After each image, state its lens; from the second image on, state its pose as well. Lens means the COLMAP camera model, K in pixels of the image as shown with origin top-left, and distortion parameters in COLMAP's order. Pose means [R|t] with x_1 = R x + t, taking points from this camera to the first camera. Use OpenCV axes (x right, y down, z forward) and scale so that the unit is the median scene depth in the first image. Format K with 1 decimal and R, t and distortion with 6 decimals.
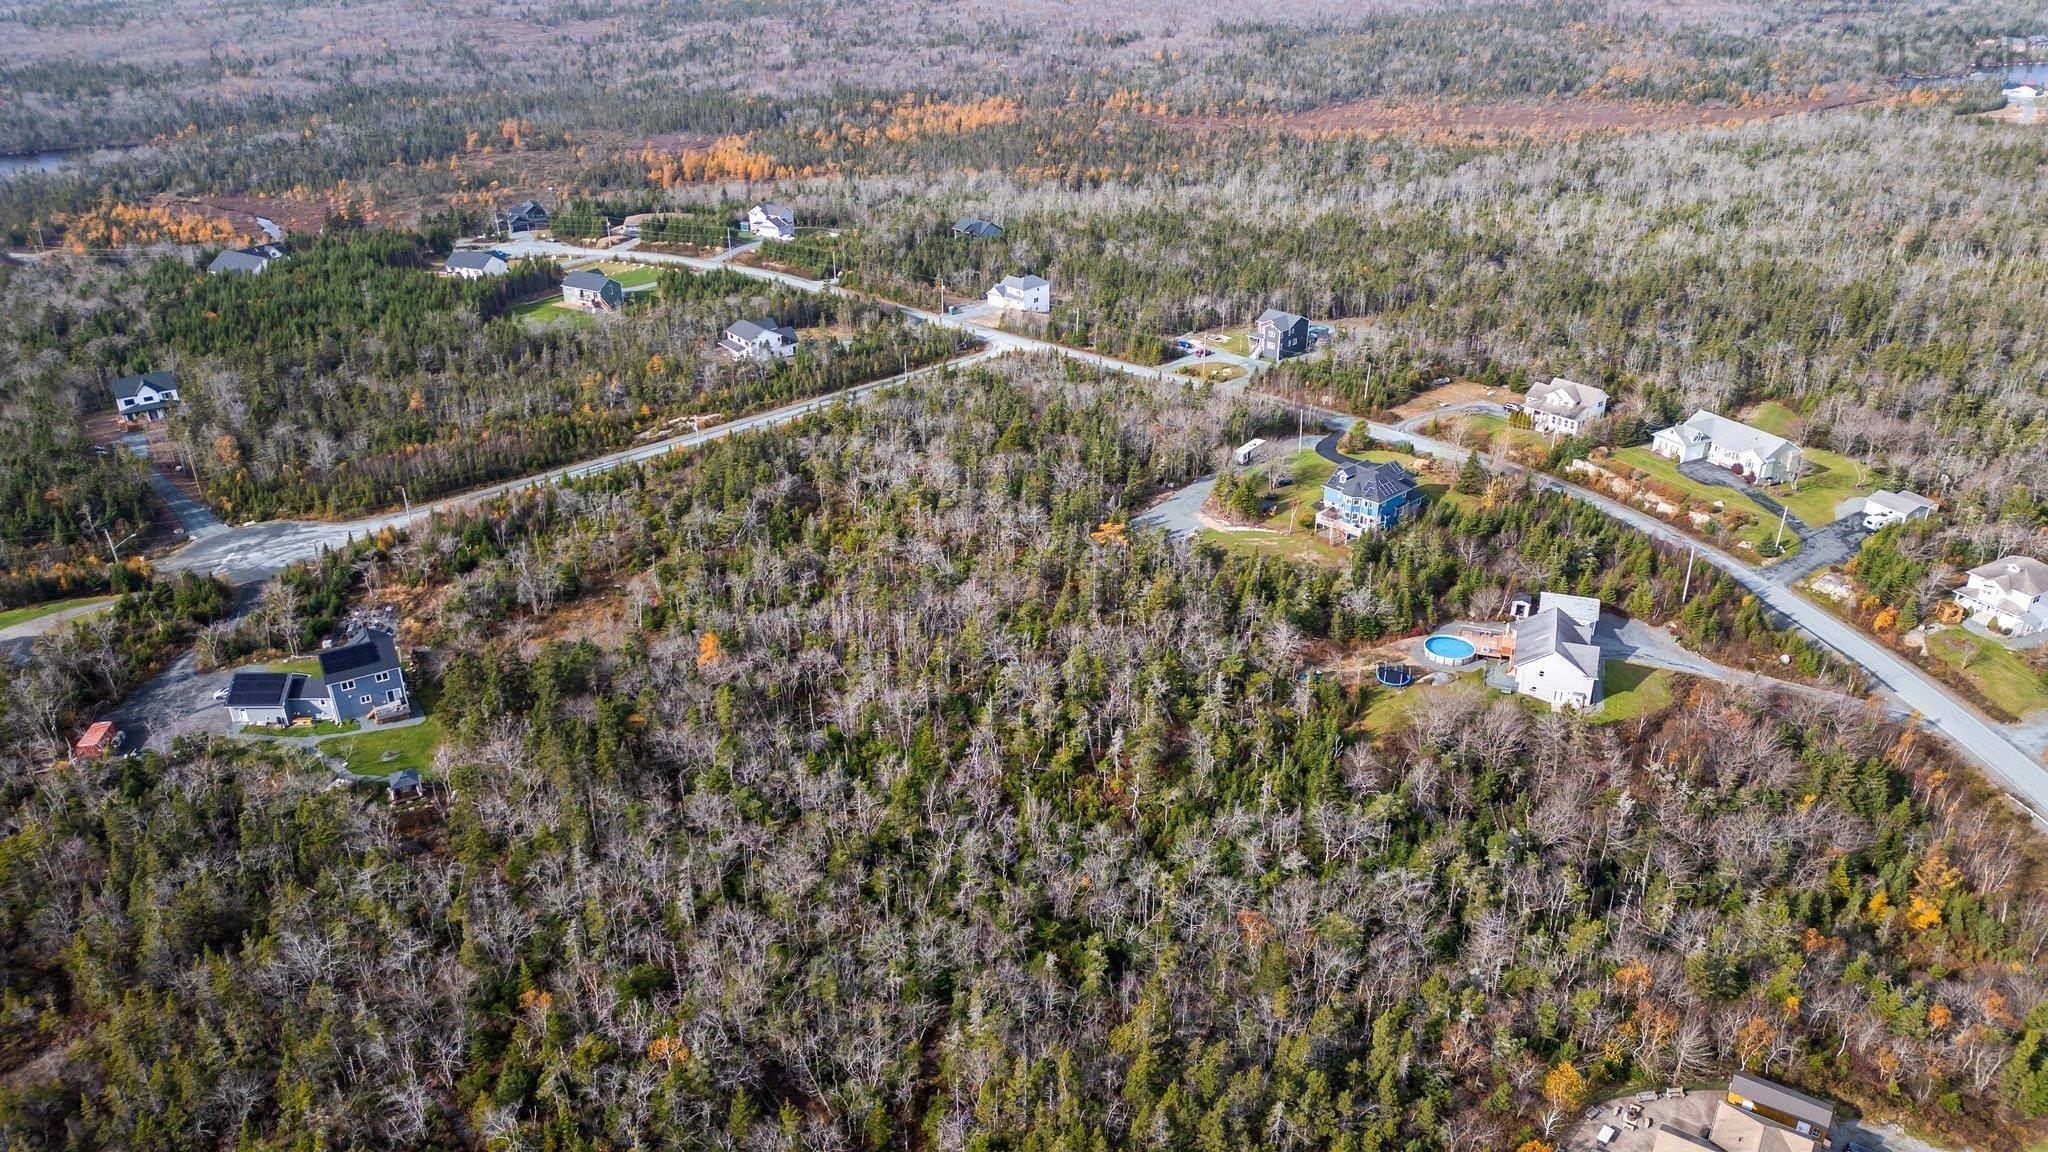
lens RADIAL K [[1422.2, 0, 1024.9], [0, 1422.2, 582.7], [0, 0, 1]] dist [0.073653, -0.068651]
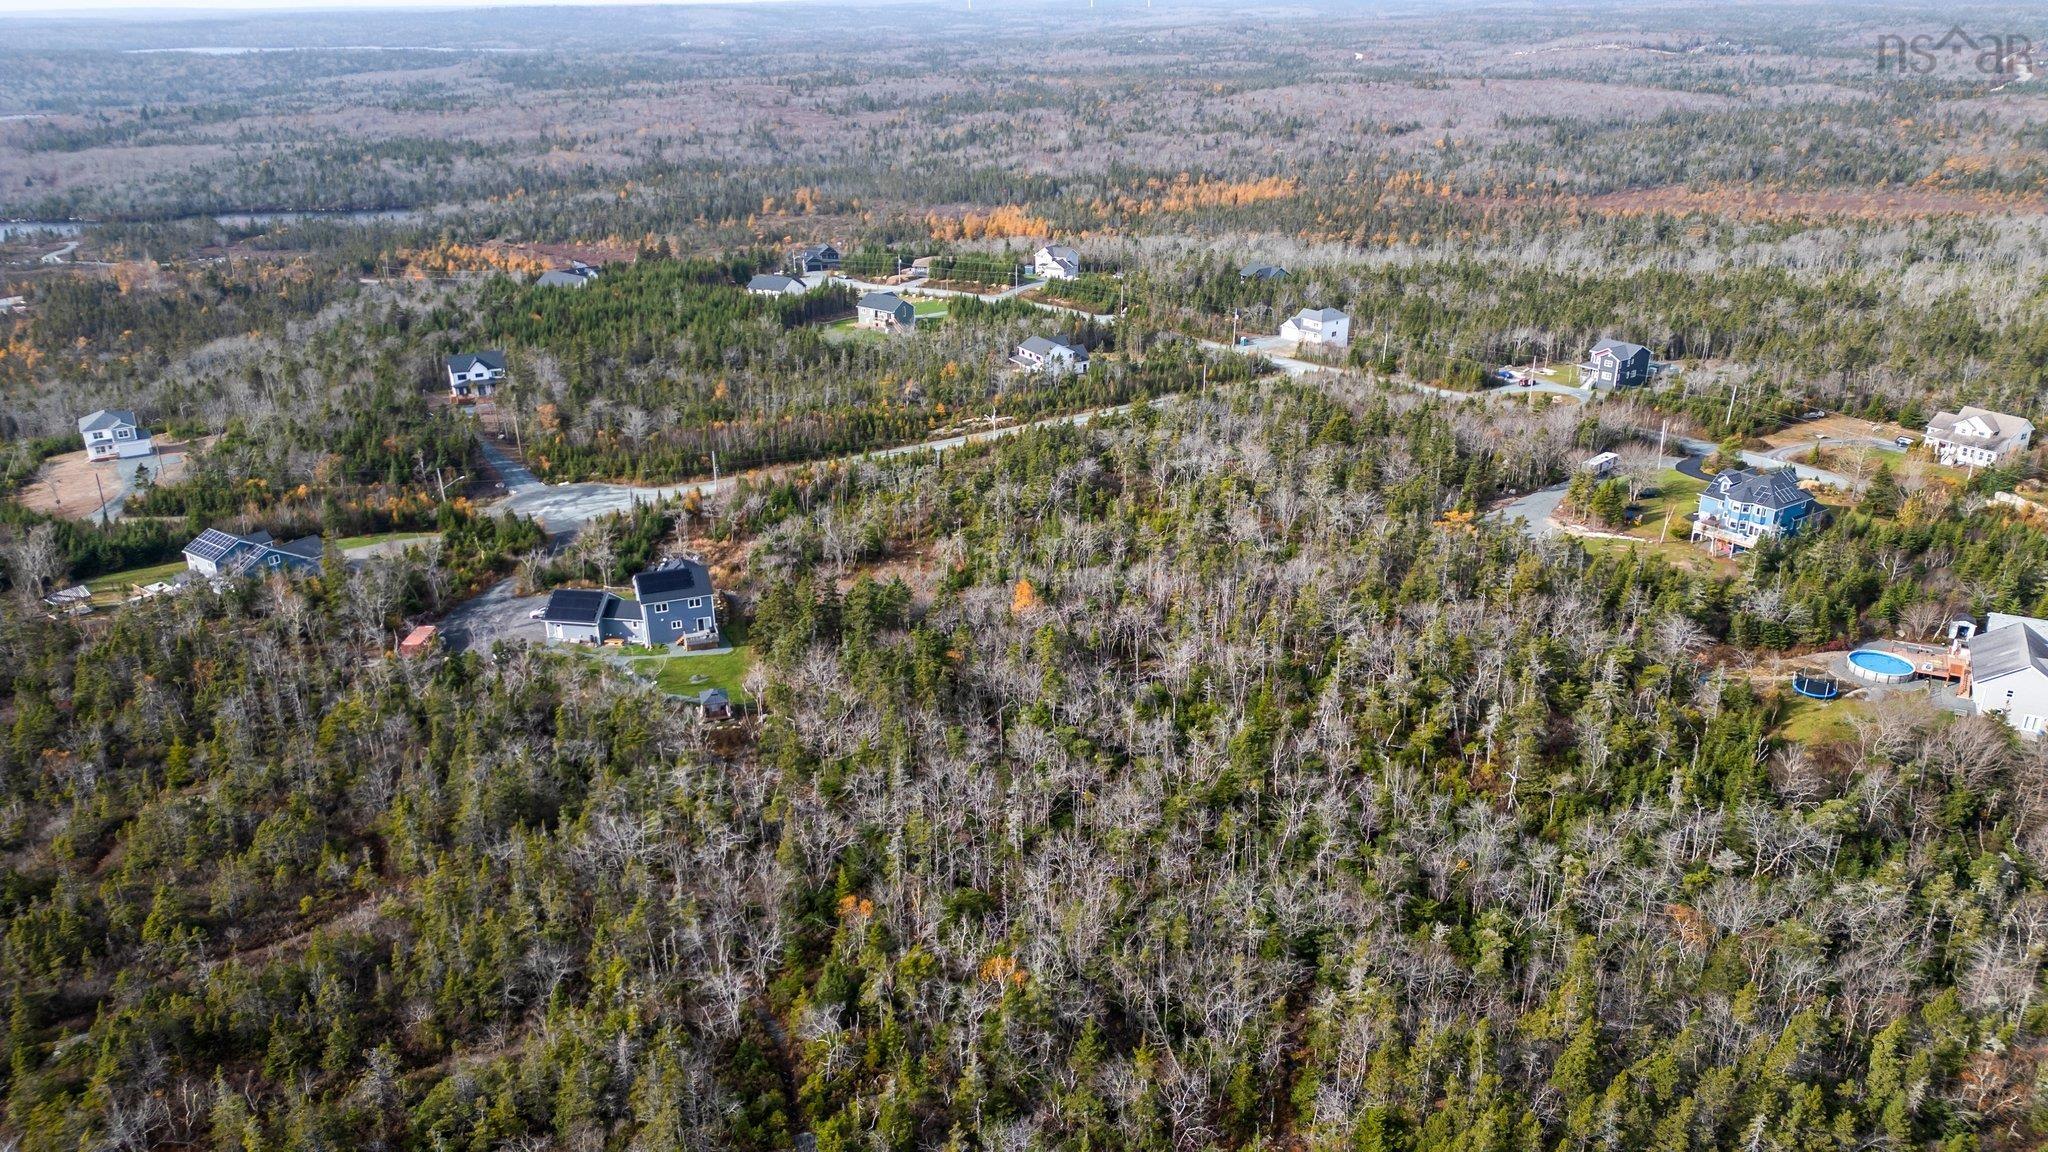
lens RADIAL K [[1422.2, 0, 1024.9], [0, 1422.2, 582.7], [0, 0, 1]] dist [0.073653, -0.068651]
pose [[0.986200, 0.062044, -0.153491, -0.056663], [-0.073790, 0.994668, -0.072047, 0.074034], [0.148202, 0.082379, 0.985520, 0.059181]]
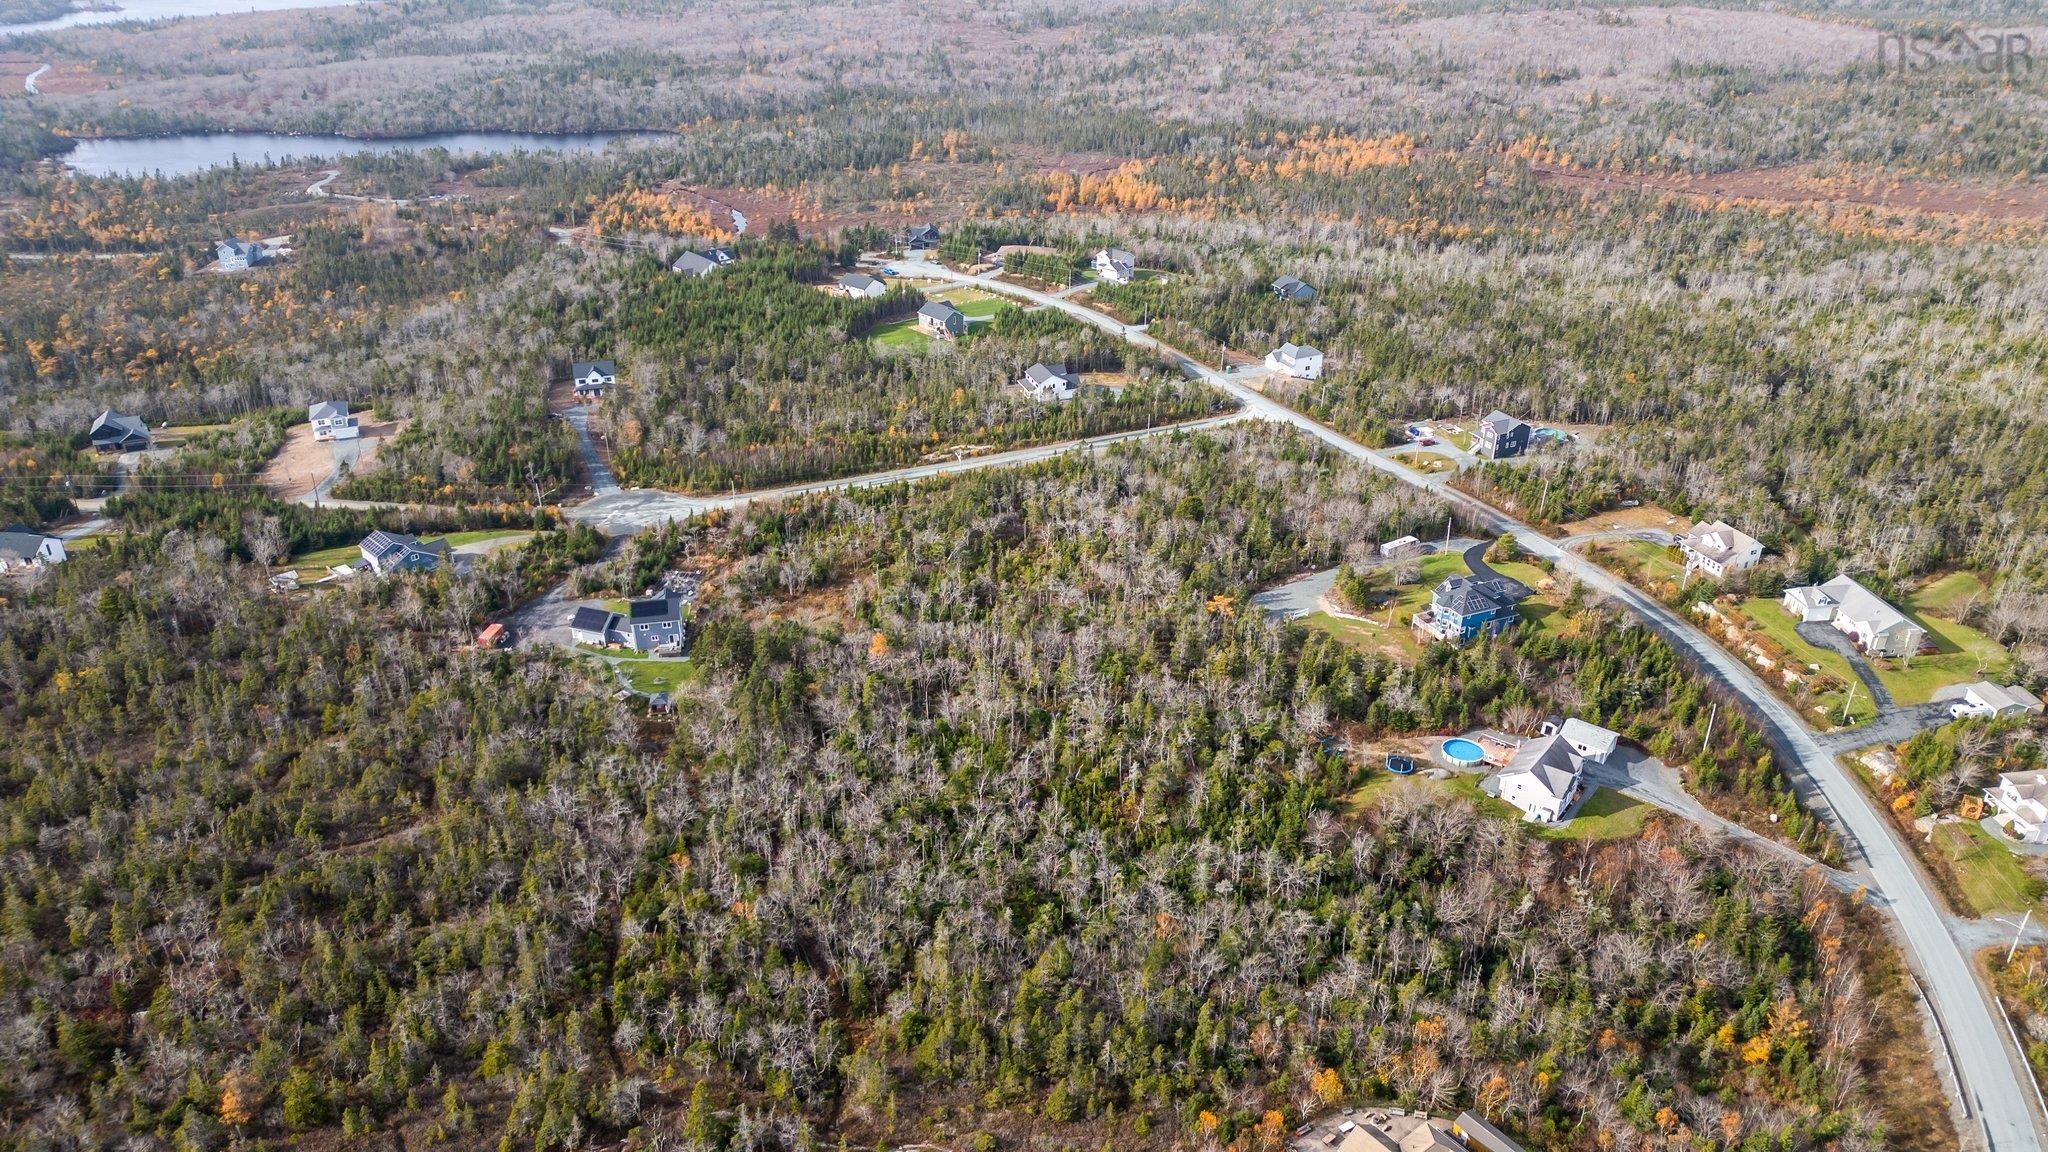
lens RADIAL K [[1419.9, 0, 1025.6], [0, 1419.9, 583.4], [0, 0, 1]] dist [0.082430, -0.084387]
pose [[0.945916, 0.161486, -0.281363, 0.202665], [-0.156315, 0.986861, 0.040886, -0.063551], [0.284269, 0.005306, 0.958730, -0.187153]]
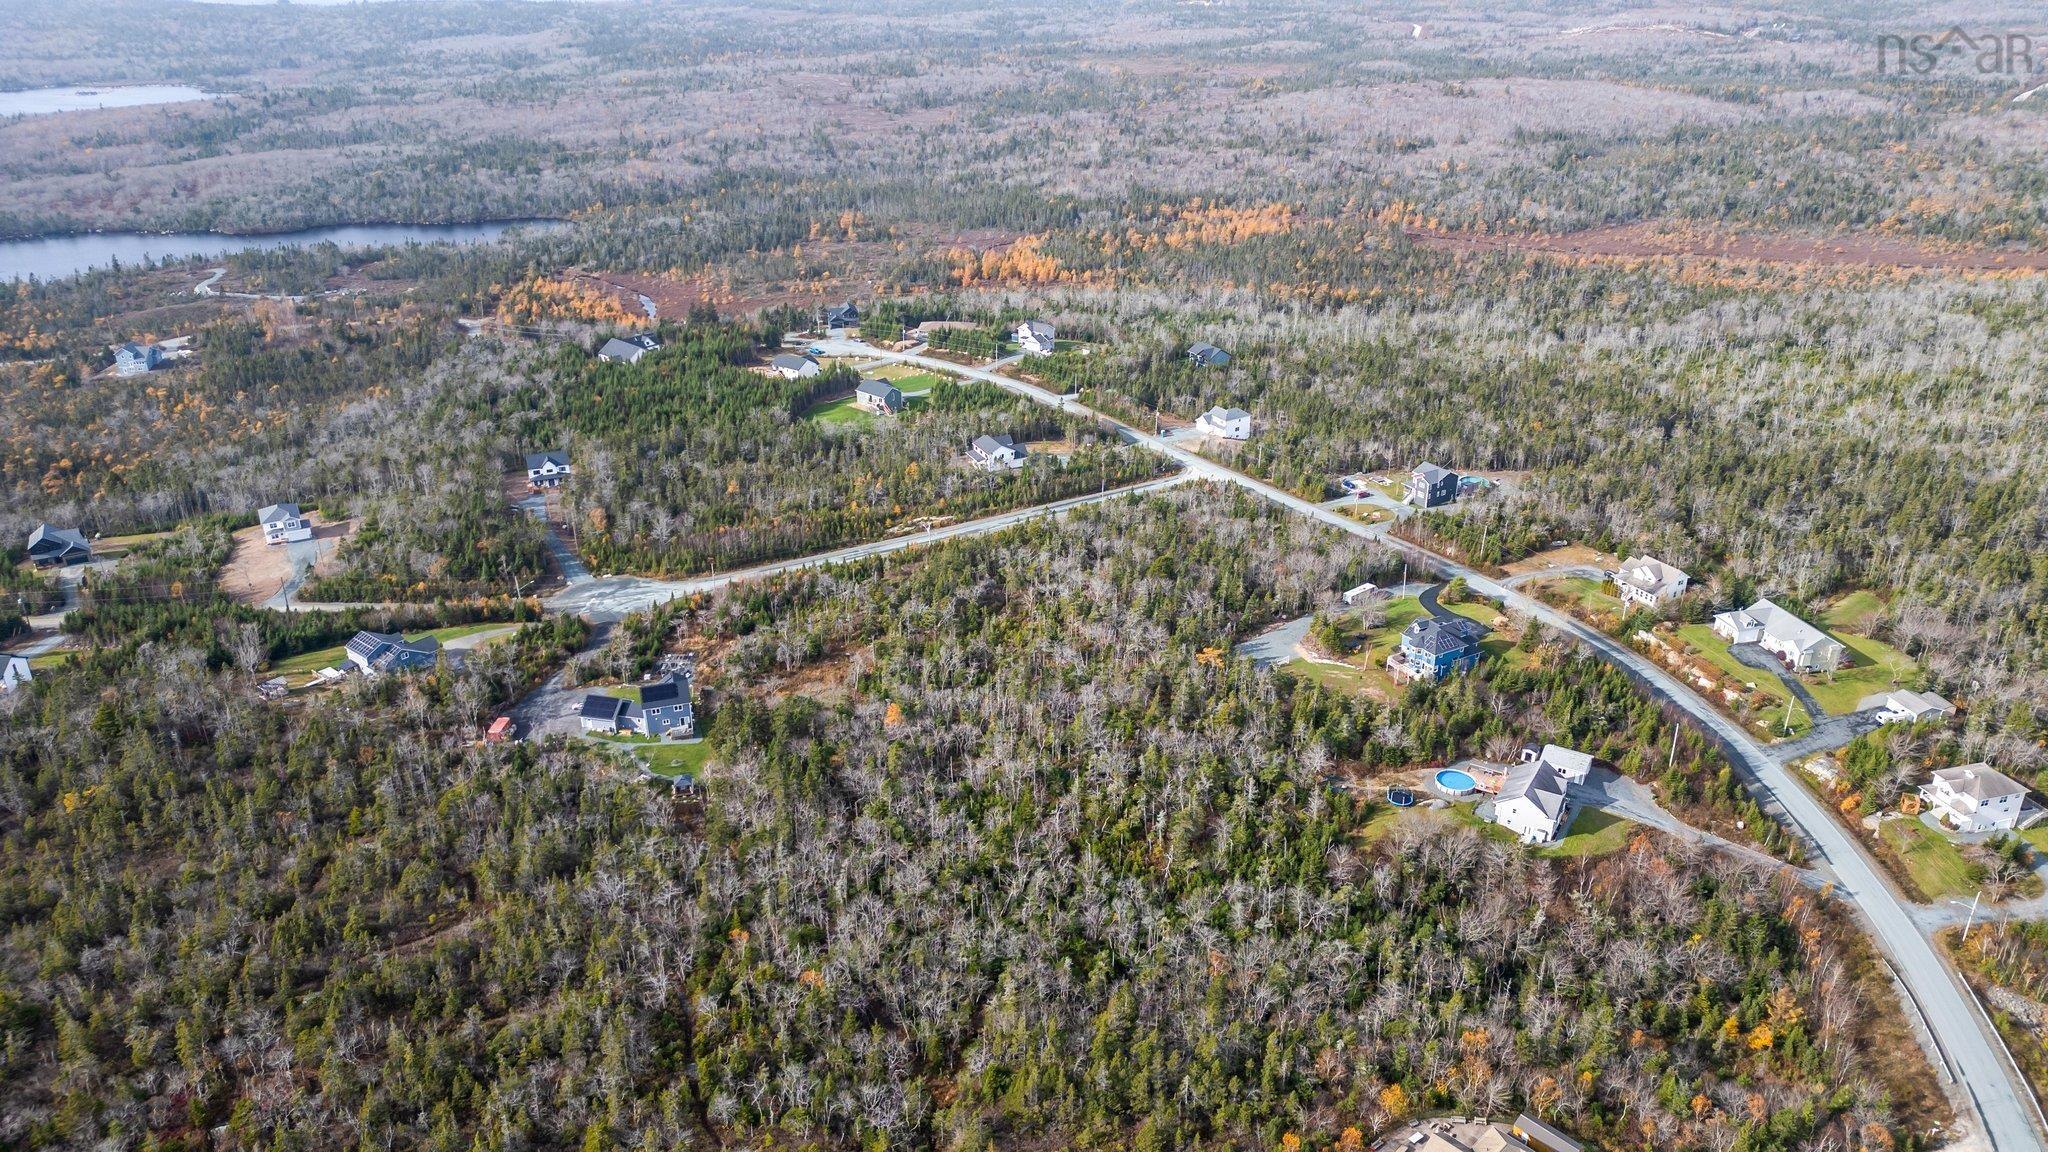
lens RADIAL K [[1419.9, 0, 1025.6], [0, 1419.9, 583.4], [0, 0, 1]] dist [0.082430, -0.084387]
pose [[0.974304, 0.099519, -0.202059, 0.125723], [-0.104780, 0.994375, -0.015482, -0.052865], [0.199382, 0.036256, 0.979251, -0.250629]]
